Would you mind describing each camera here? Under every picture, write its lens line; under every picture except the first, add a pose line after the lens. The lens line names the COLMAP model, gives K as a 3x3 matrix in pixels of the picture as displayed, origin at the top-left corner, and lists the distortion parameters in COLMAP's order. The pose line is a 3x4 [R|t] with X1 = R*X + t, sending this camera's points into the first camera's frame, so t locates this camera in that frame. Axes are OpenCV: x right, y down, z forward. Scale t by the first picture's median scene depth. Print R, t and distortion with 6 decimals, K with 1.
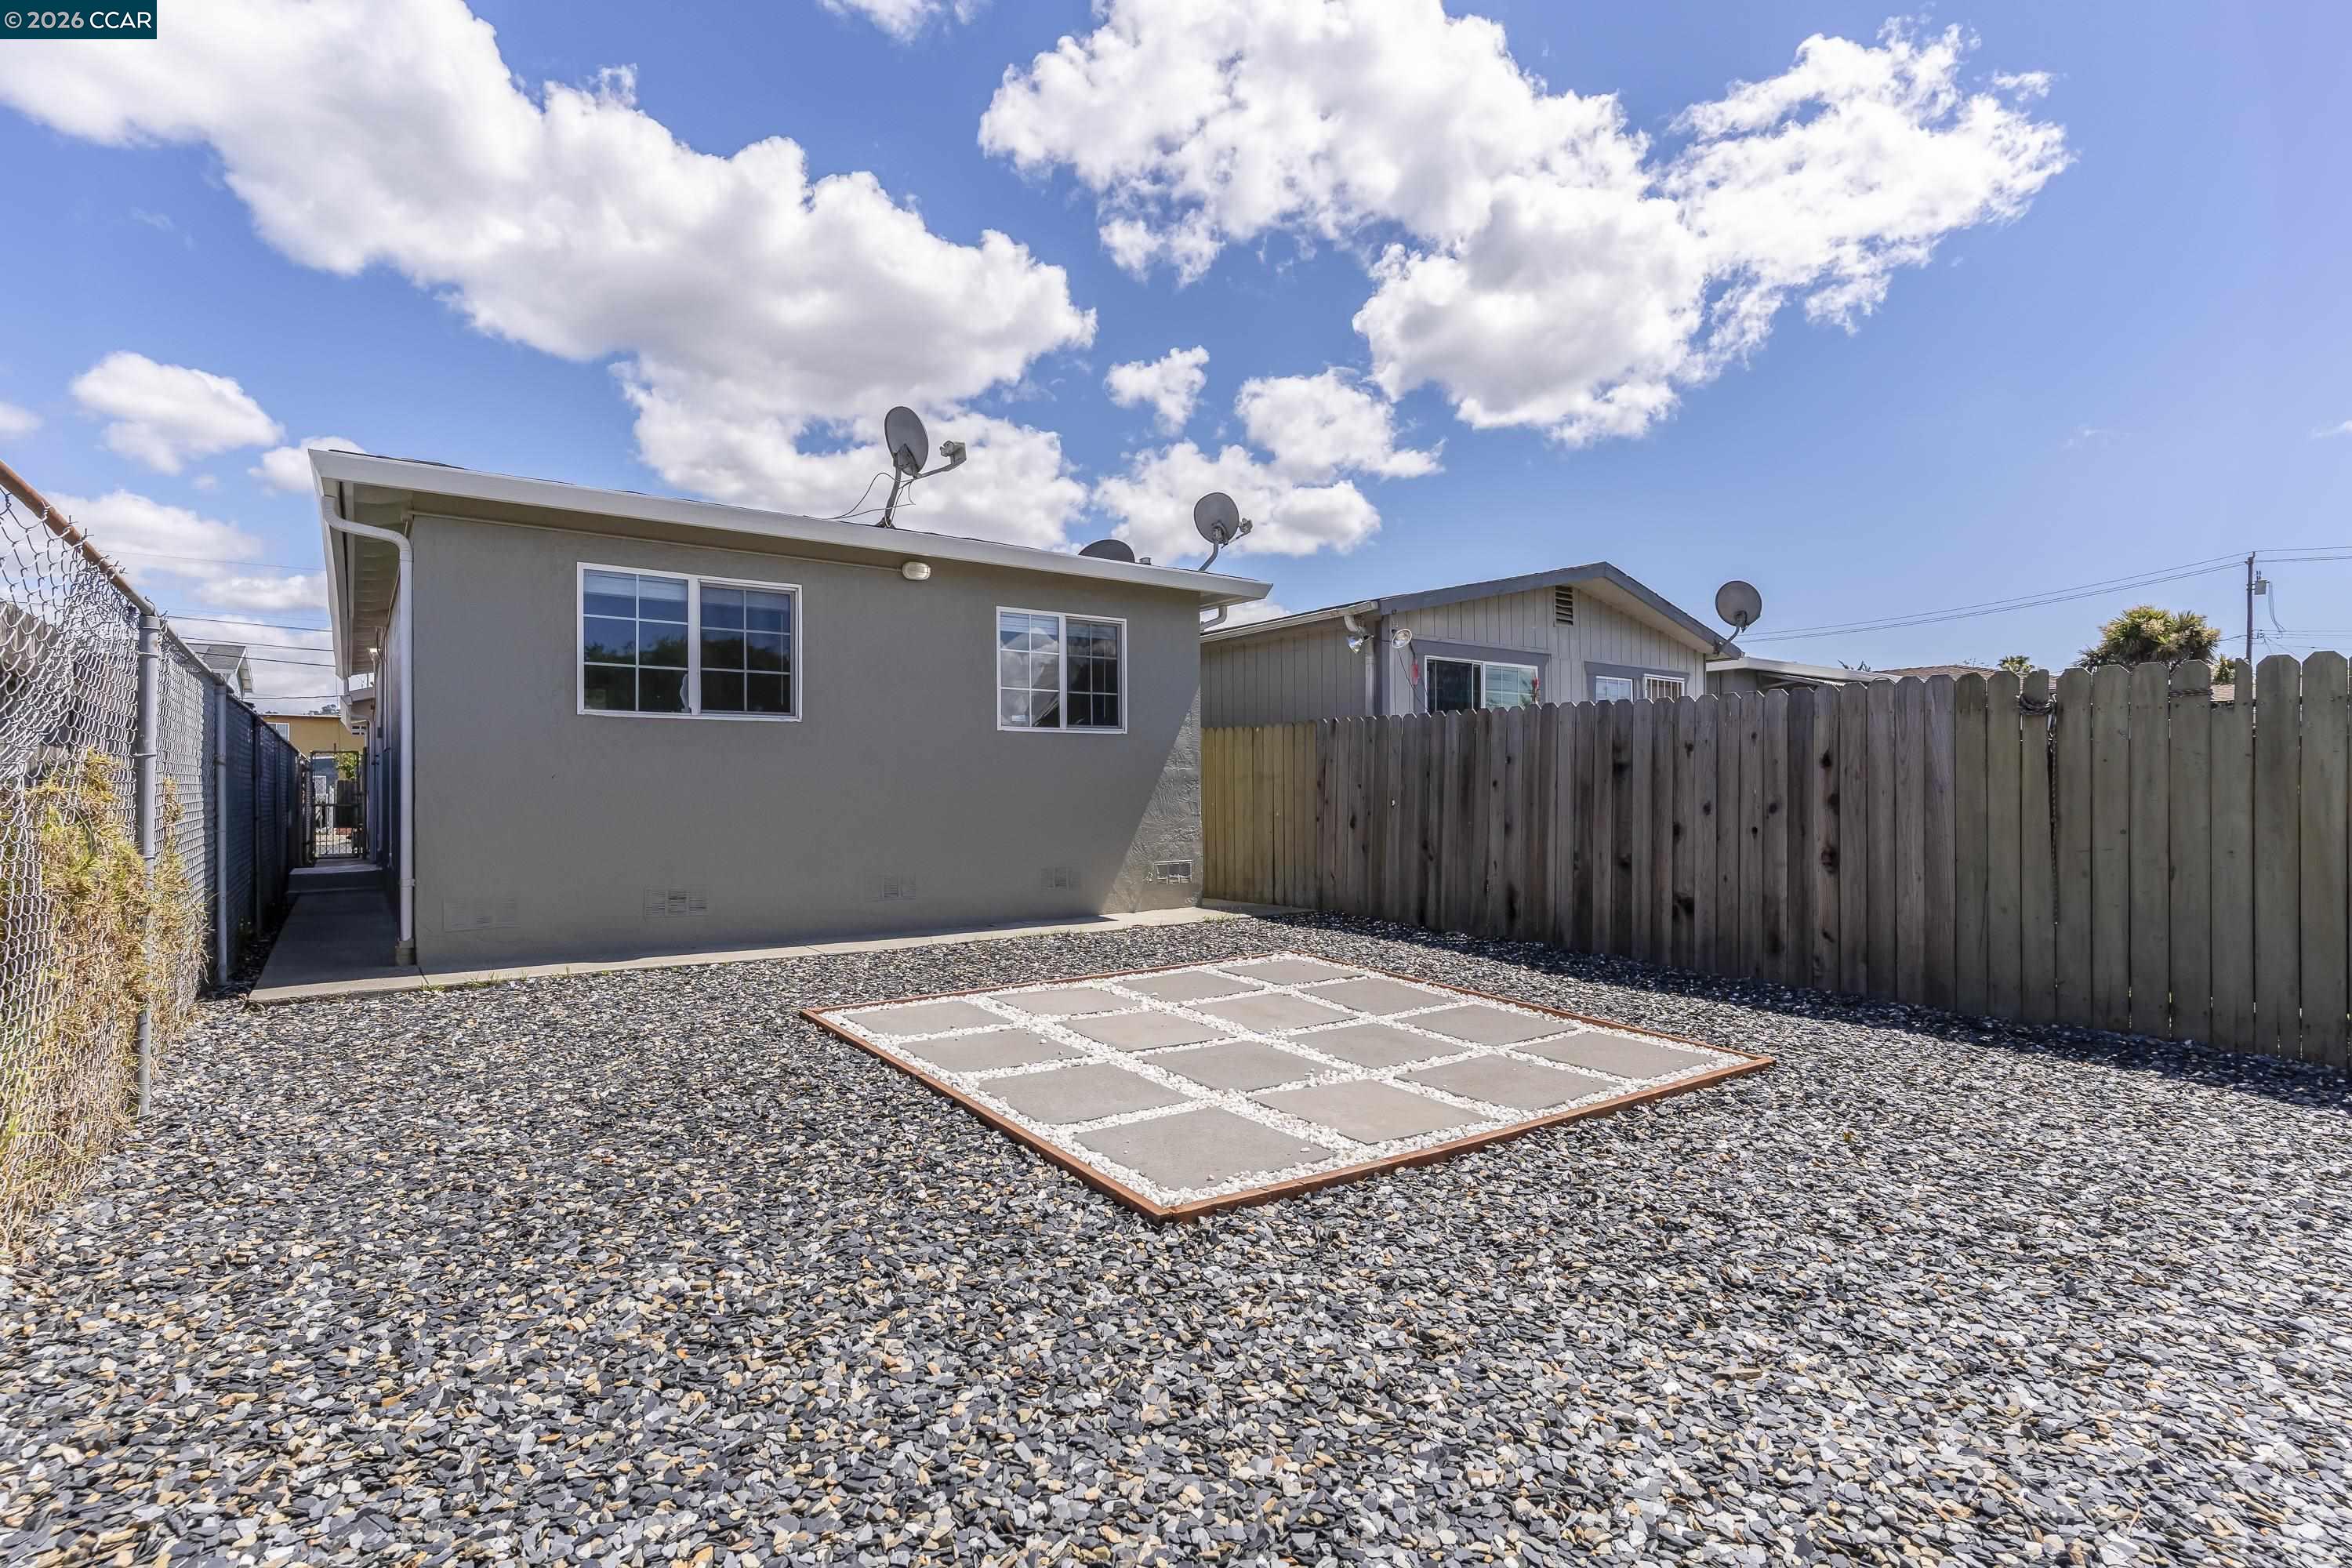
lens RADIAL K [[1125.7, 0, 1176.0], [0, 1125.7, 784.0], [0, 0, 1]] dist [-0.000158, 0.000270]
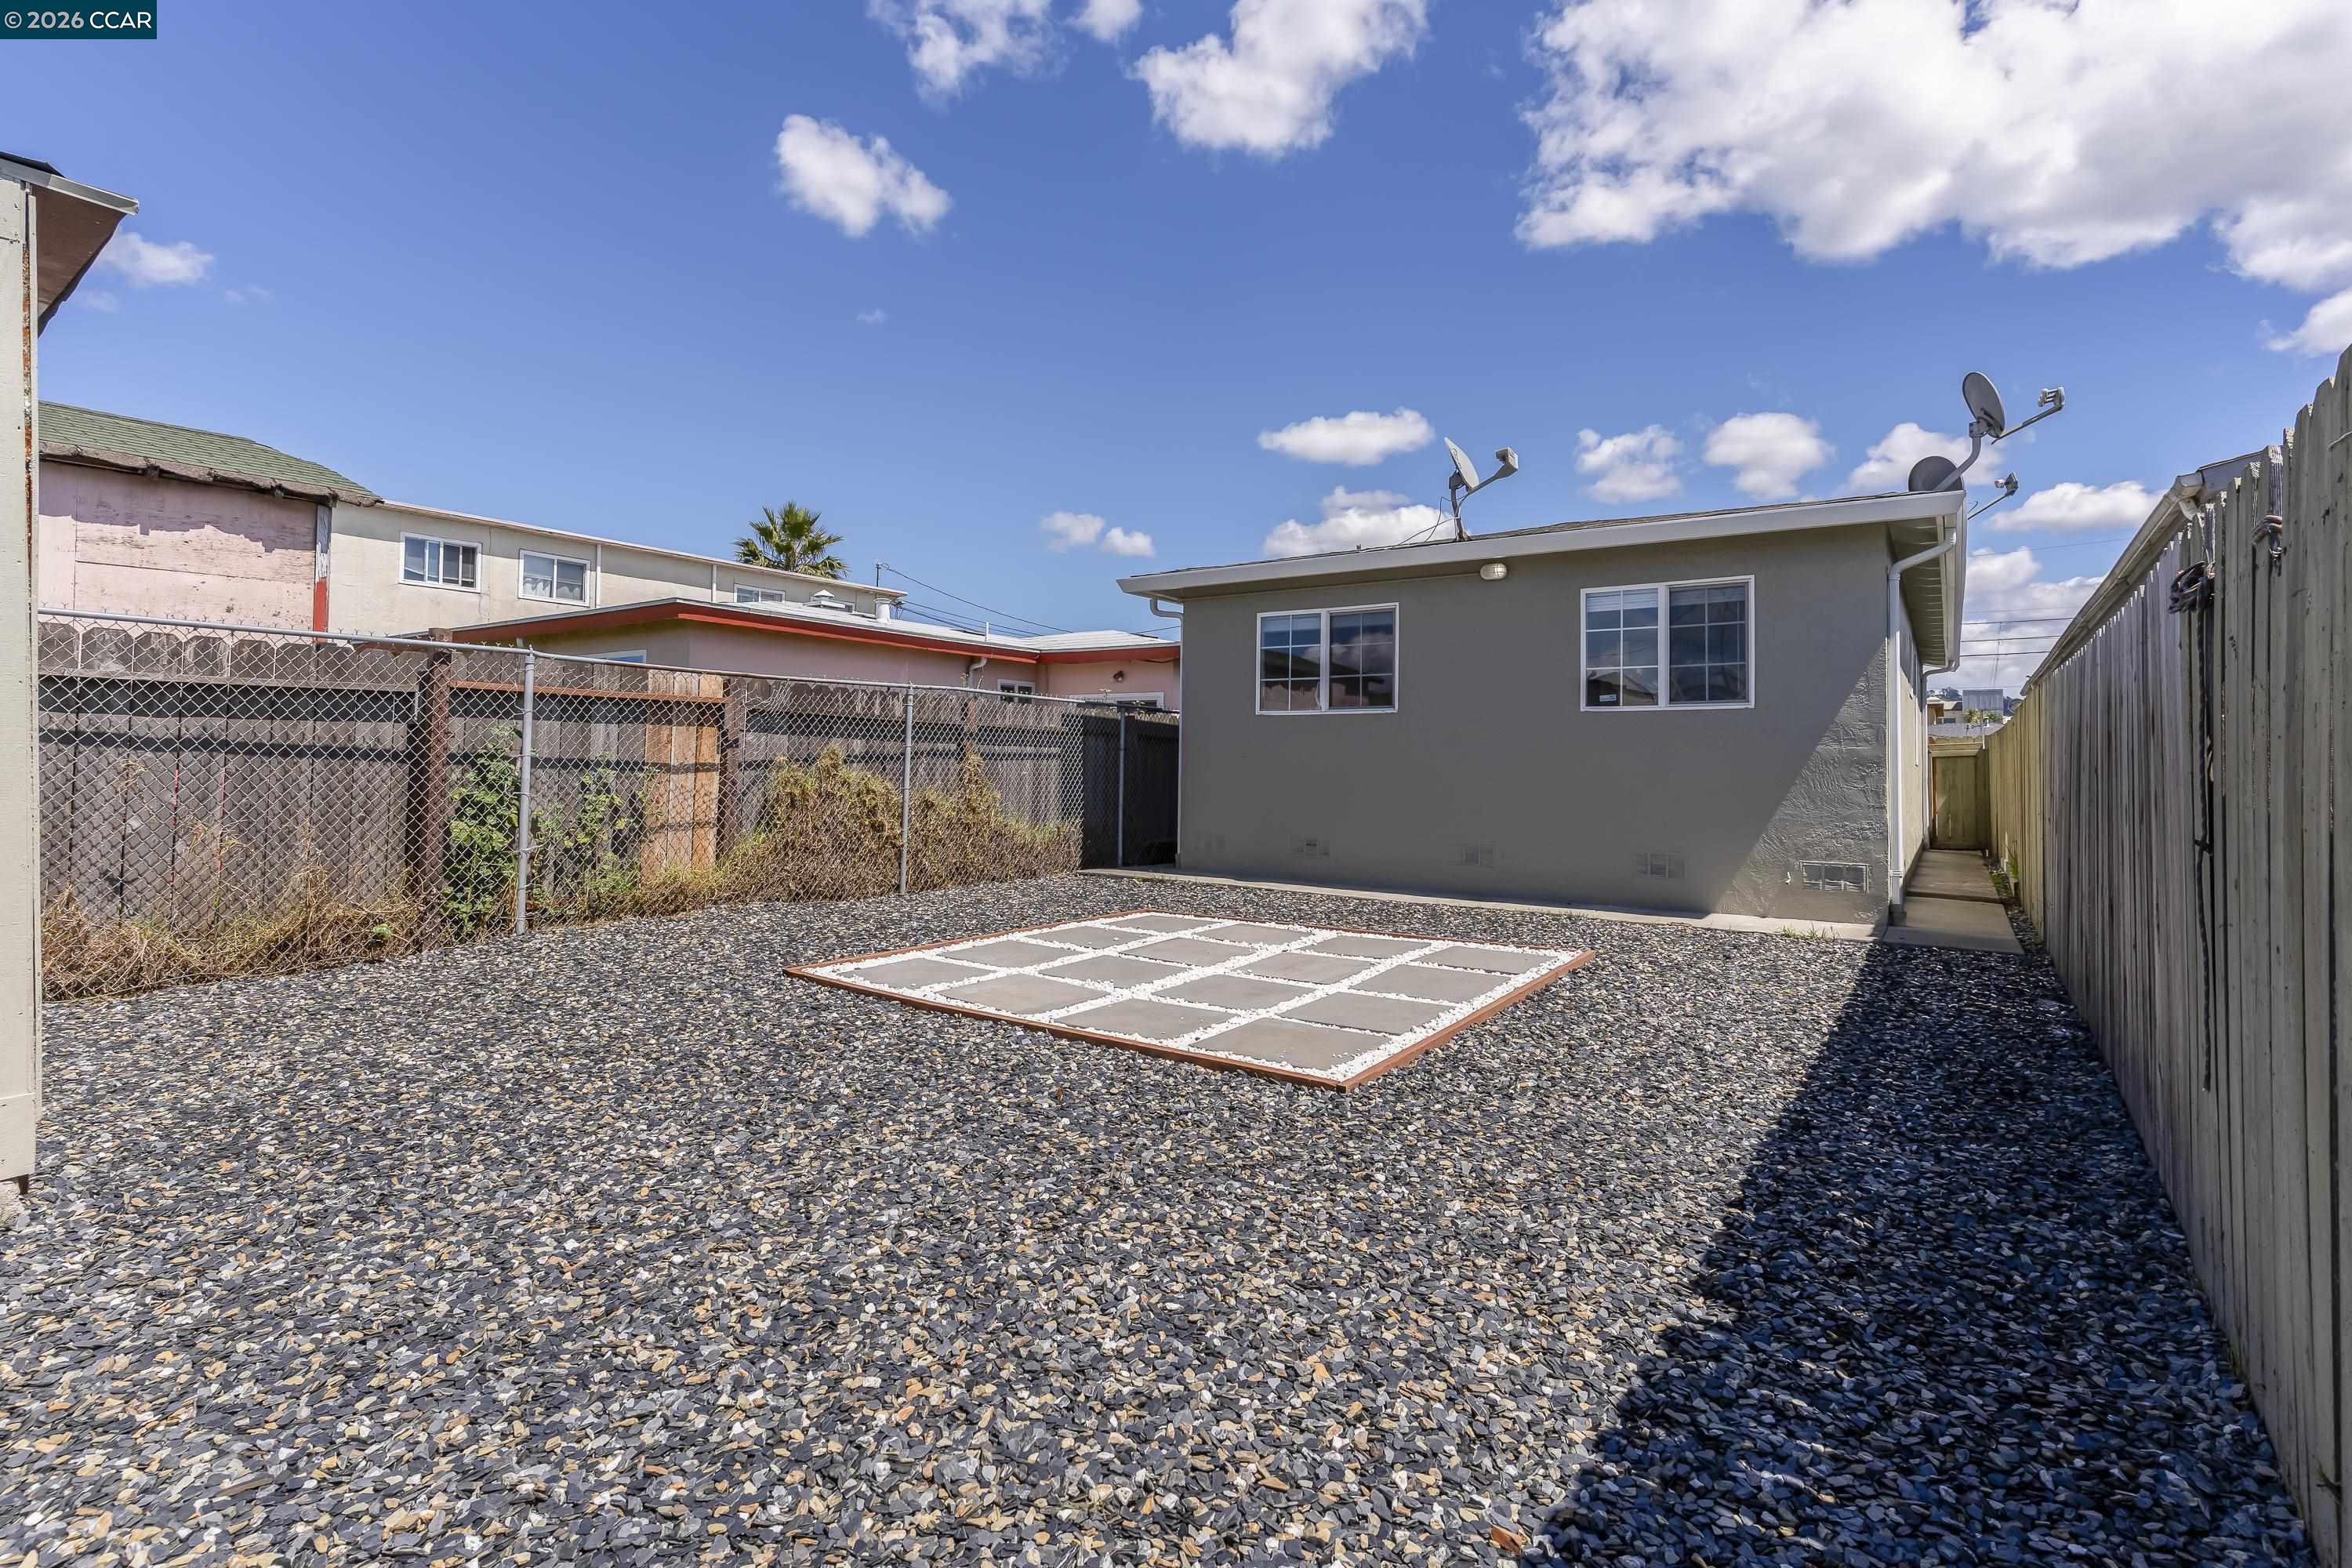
lens RADIAL K [[1135.0, 0, 1152.3], [0, 1135.0, 751.6], [0, 0, 1]] dist [-0.001546, -0.000207]
pose [[0.325448, -0.005793, -0.945542, 0.804126], [-0.009679, 0.999908, -0.009457, 0.001888], [0.945510, 0.012230, 0.325363, 0.362171]]
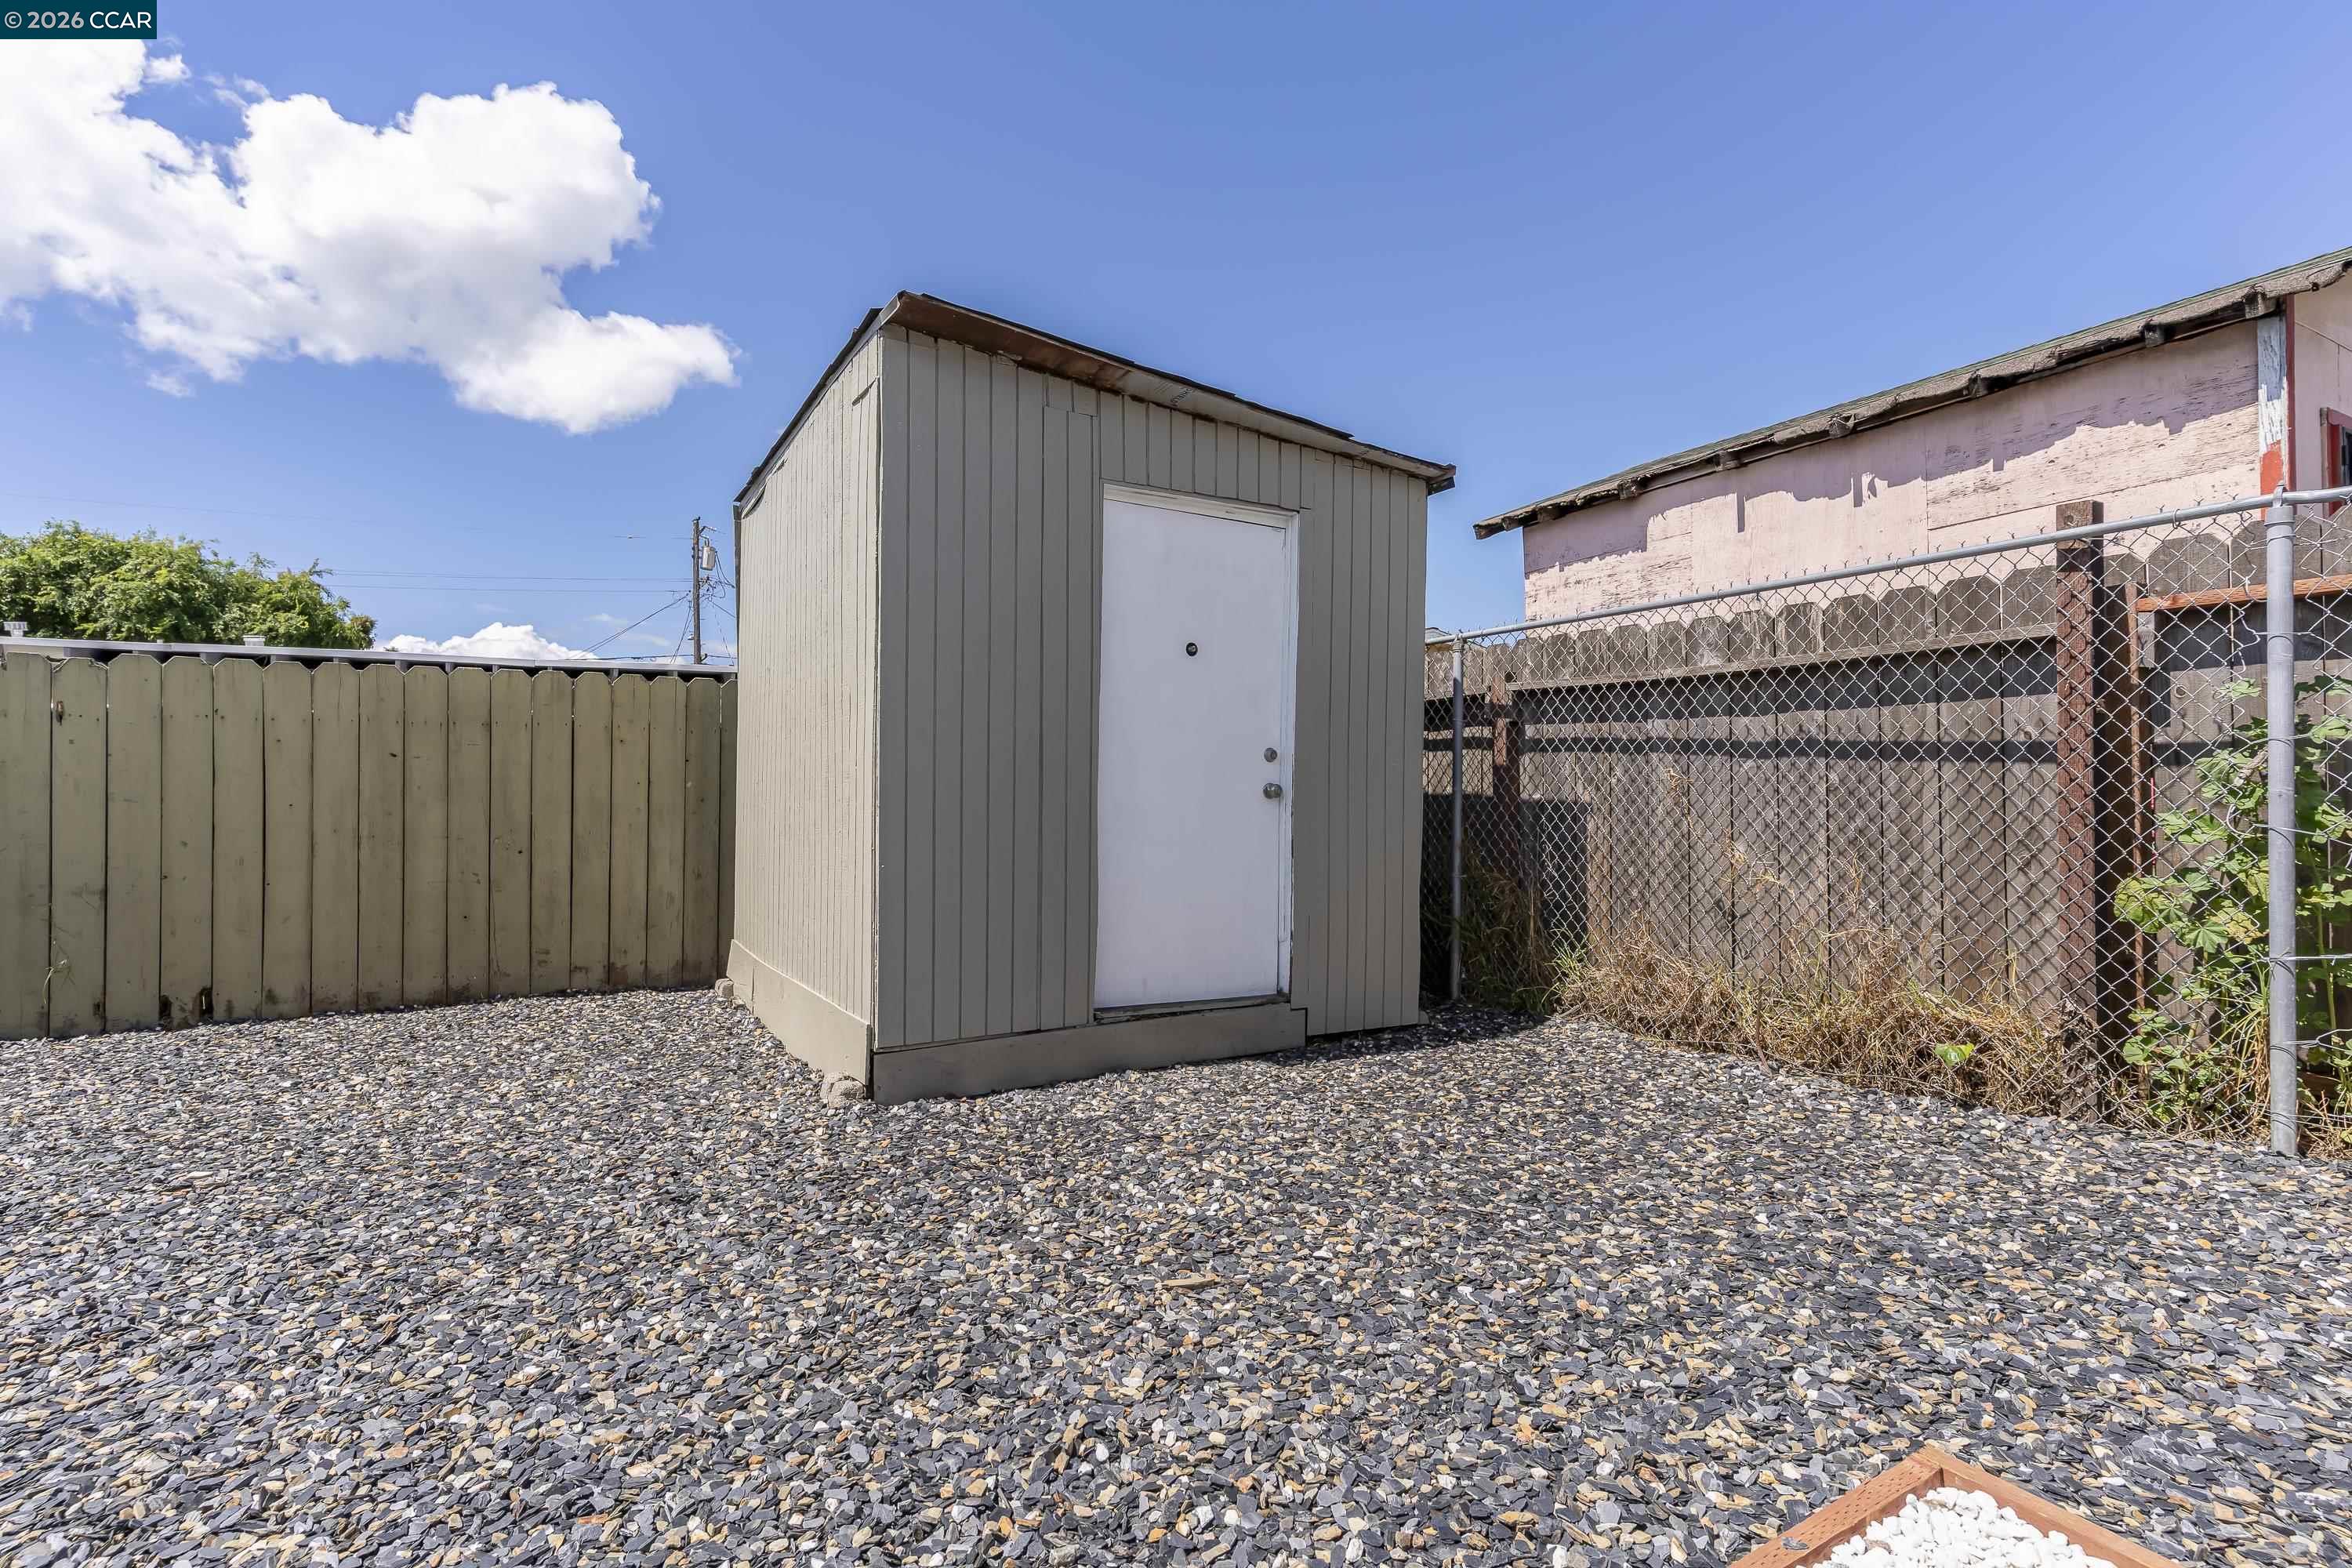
lens RADIAL K [[1119.9, 0, 1157.6], [0, 1119.9, 789.1], [0, 0, 1]] dist [0.003451, 0.000732]
pose [[-0.993765, 0.008936, 0.111141, 0.112449], [0.008344, 0.999948, -0.005787, 0.017566], [-0.111186, -0.004823, -0.993788, 0.614144]]
